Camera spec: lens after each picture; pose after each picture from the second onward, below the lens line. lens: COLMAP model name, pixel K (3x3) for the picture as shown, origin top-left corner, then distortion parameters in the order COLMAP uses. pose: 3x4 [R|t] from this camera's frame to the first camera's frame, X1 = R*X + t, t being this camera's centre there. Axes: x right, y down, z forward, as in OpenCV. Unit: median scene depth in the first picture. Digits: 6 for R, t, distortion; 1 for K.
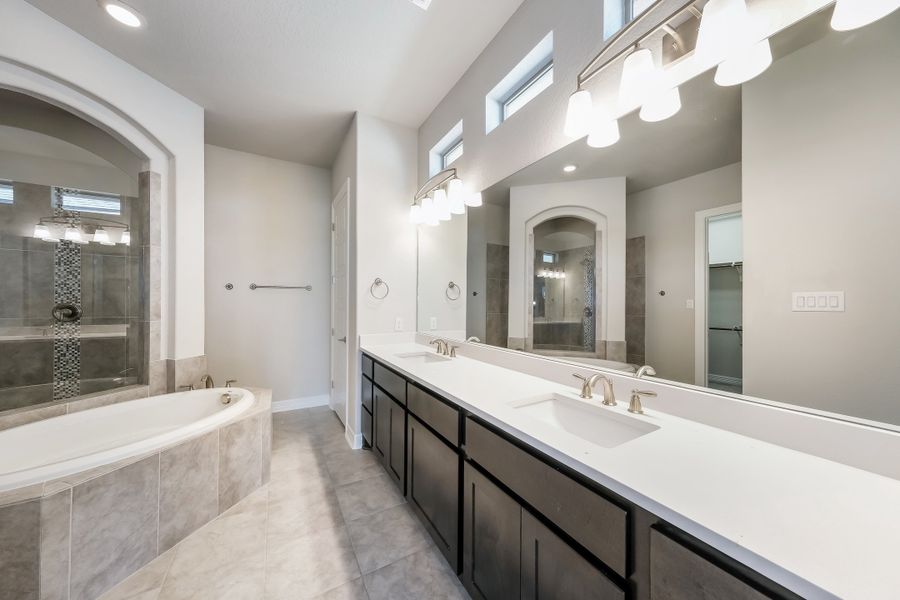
lens RADIAL K [[306.6, 0, 447.5], [0, 306.6, 295.6], [0, 0, 1]] dist [0.000792, 0.000162]
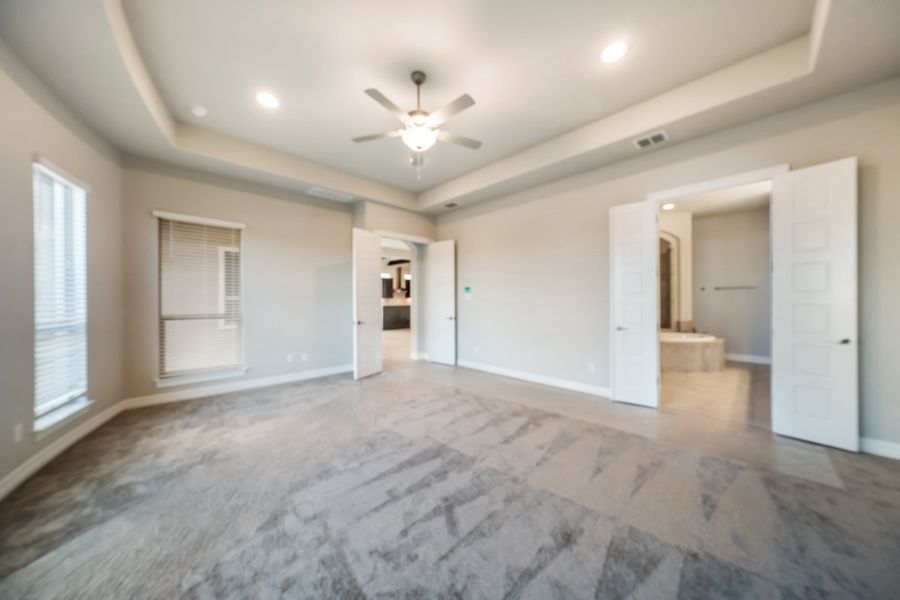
lens RADIAL K [[306.6, 0, 447.5], [0, 306.6, 295.6], [0, 0, 1]] dist [0.000792, 0.000162]
pose [[0.267958, -0.019148, -0.963240, 0.780224], [0.009633, 0.999806, -0.017195, 0.032042], [0.963382, -0.004671, 0.268091, -1.154207]]
